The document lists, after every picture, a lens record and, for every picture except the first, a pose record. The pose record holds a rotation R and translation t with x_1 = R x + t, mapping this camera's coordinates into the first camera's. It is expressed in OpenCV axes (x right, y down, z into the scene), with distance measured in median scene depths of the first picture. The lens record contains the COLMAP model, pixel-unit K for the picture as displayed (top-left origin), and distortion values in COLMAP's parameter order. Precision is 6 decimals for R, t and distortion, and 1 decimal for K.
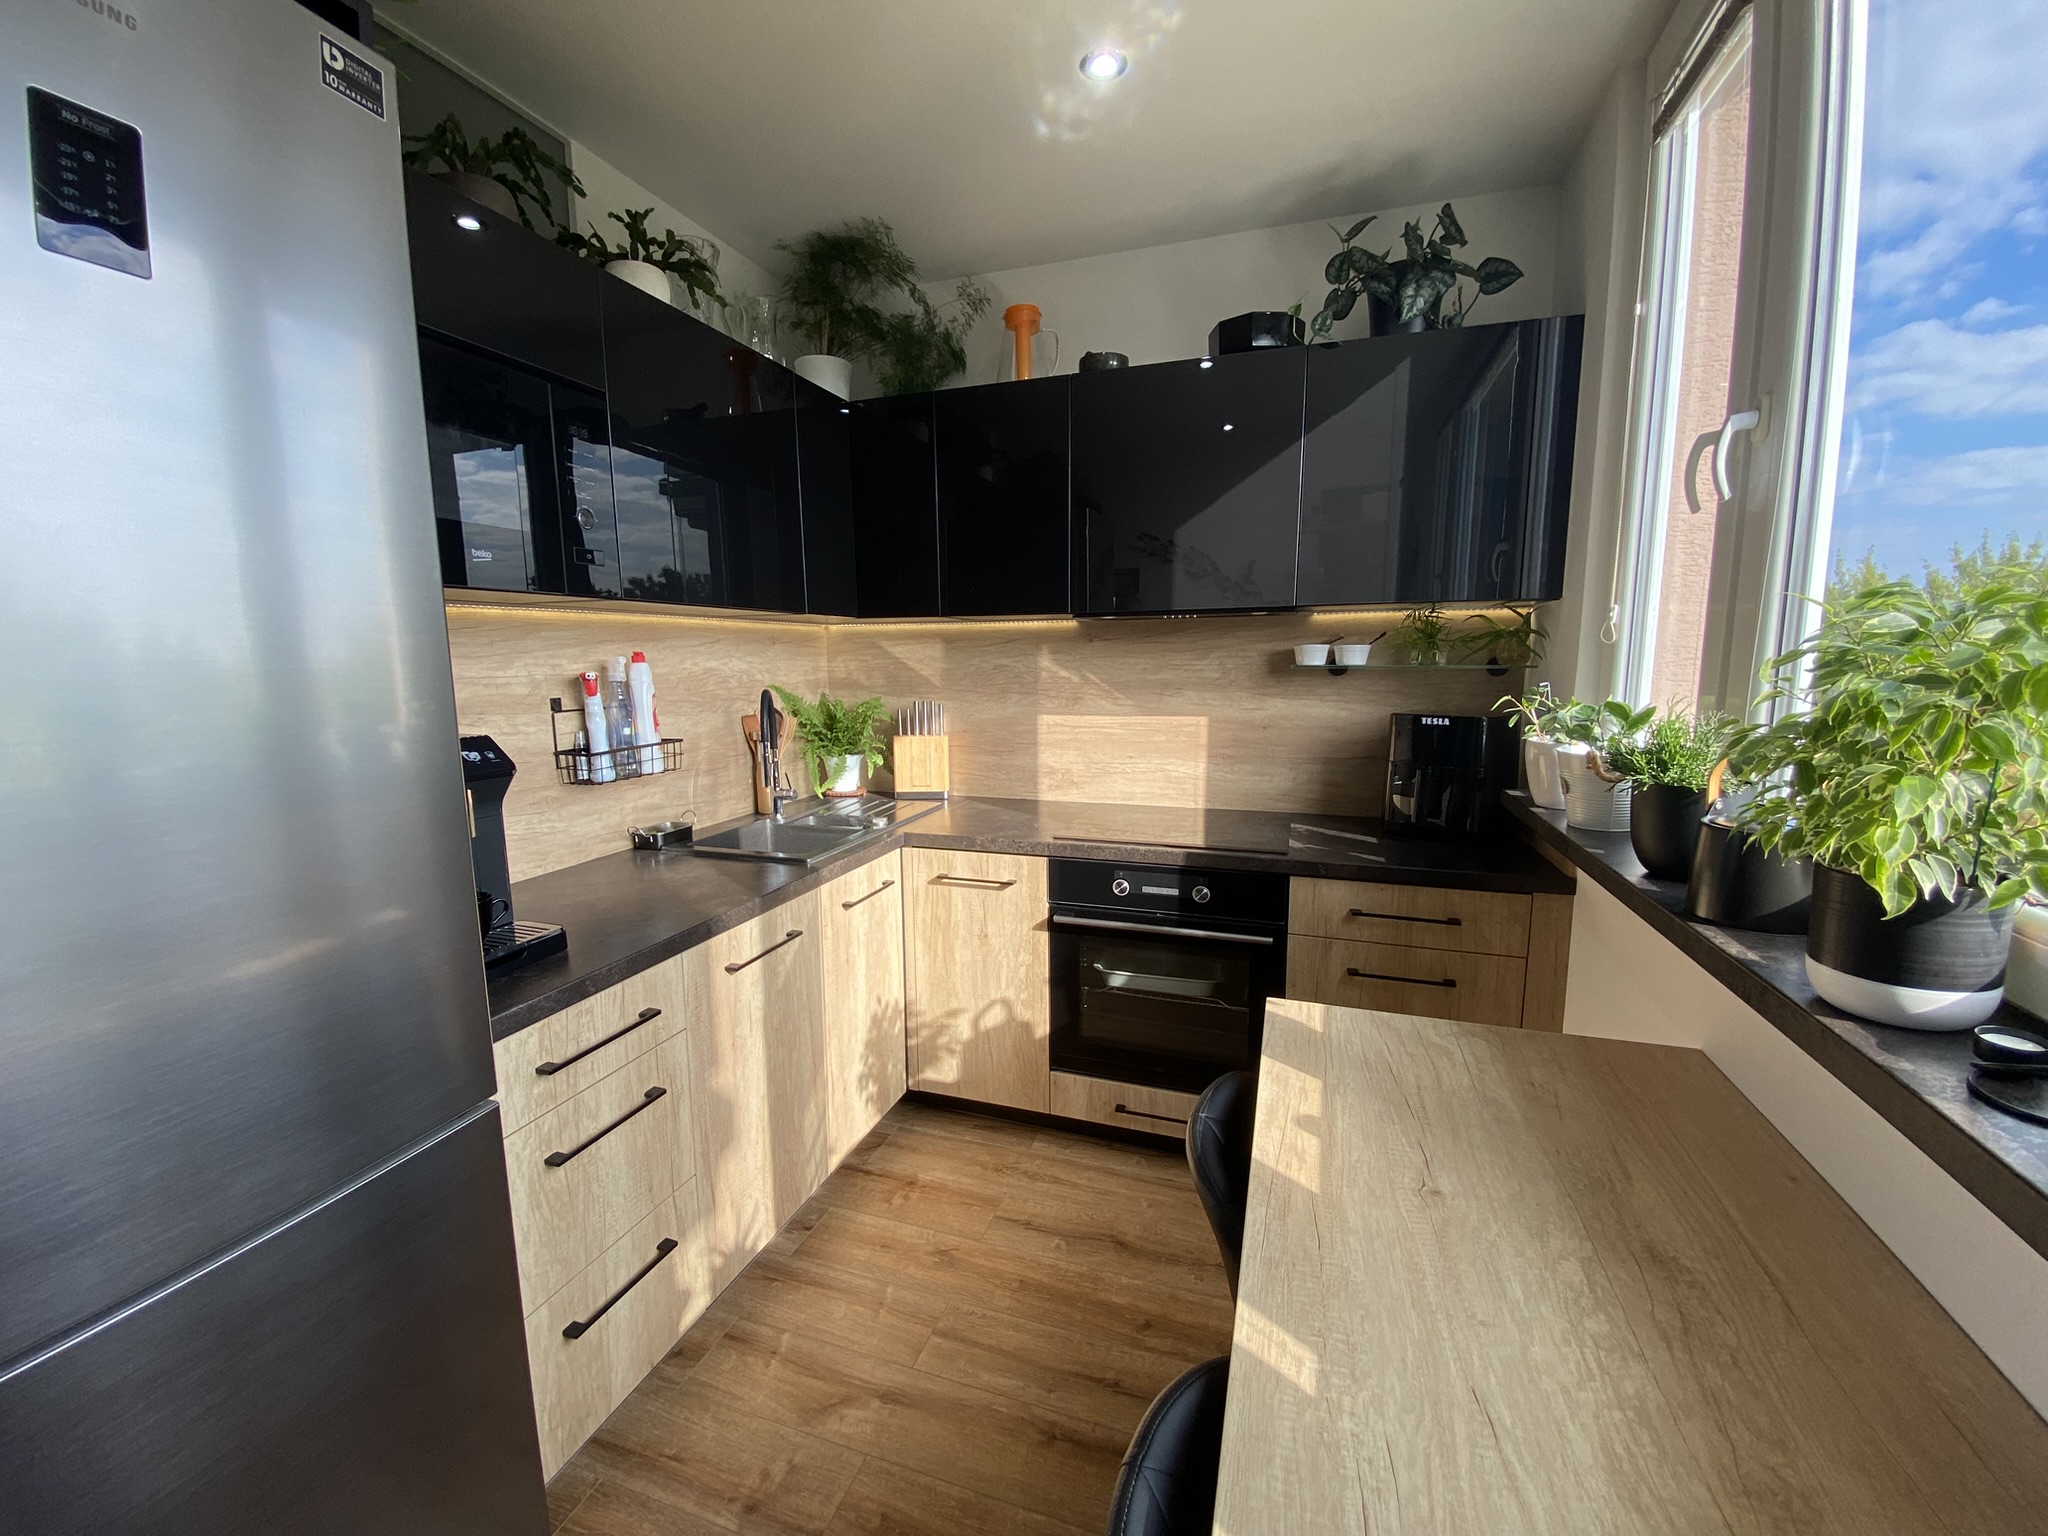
lens RADIAL K [[824.8, 0, 1010.4], [0, 824.8, 768.9], [0, 0, 1]] dist [0.013640, -0.016378]
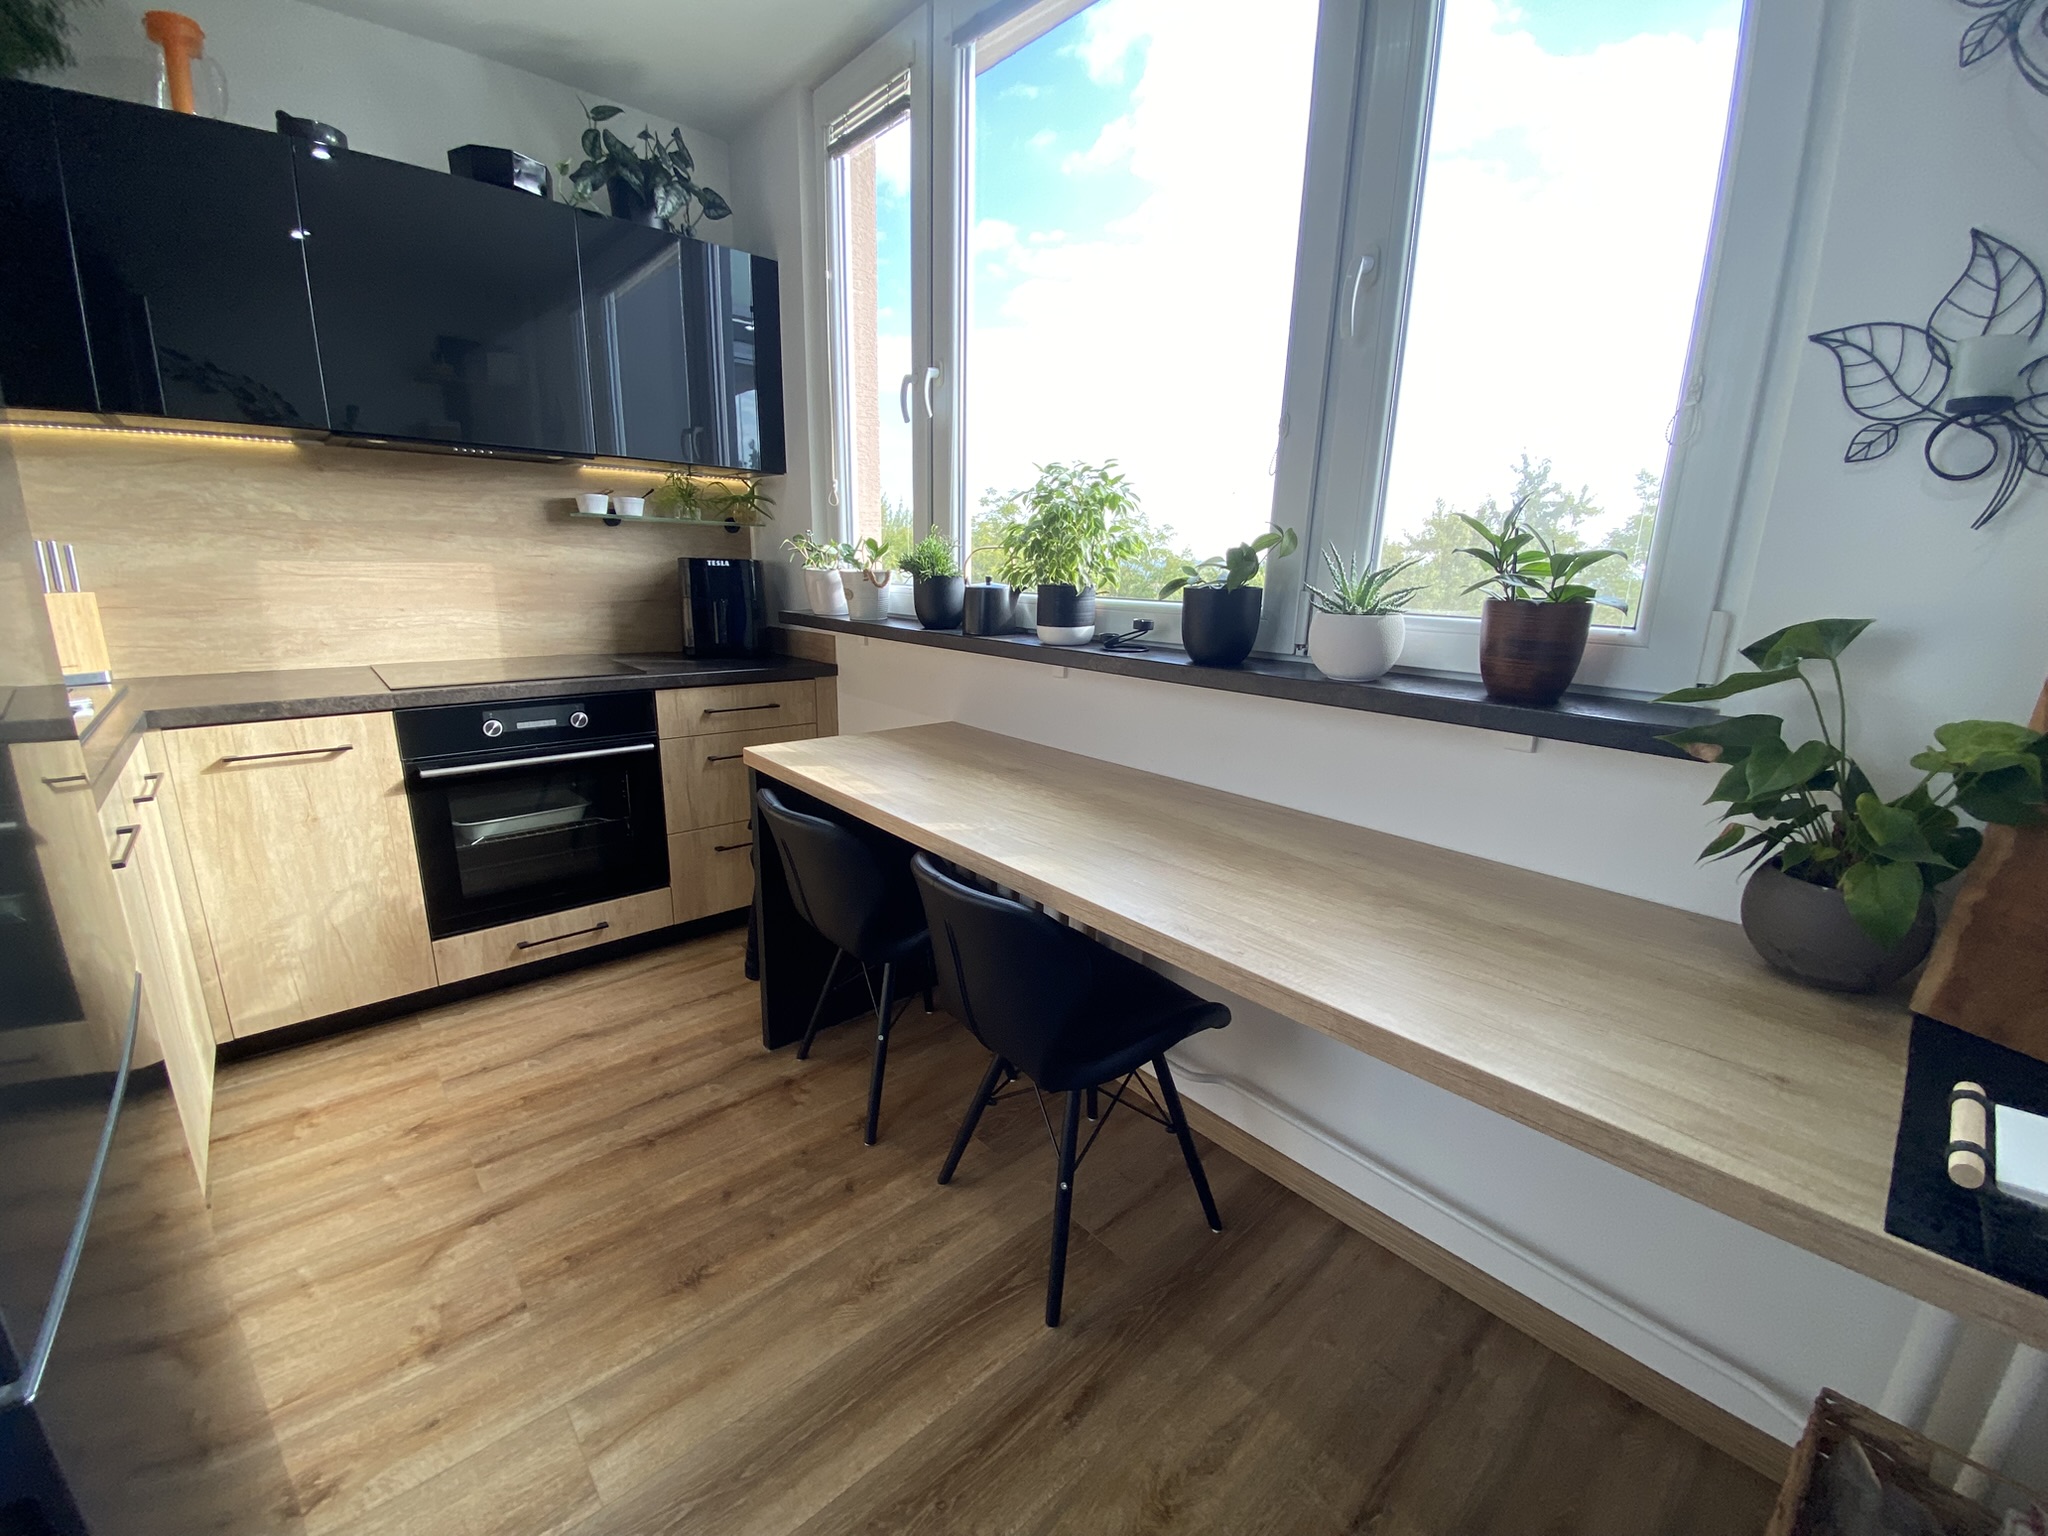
lens RADIAL K [[824.8, 0, 1032.7], [0, 824.8, 767.3], [0, 0, 1]] dist [0.013640, -0.016378]
pose [[0.471295, -0.194417, 0.860280, -0.397315], [0.088725, 0.980905, 0.173071, 0.070014], [-0.877501, -0.005239, 0.479546, -0.046356]]
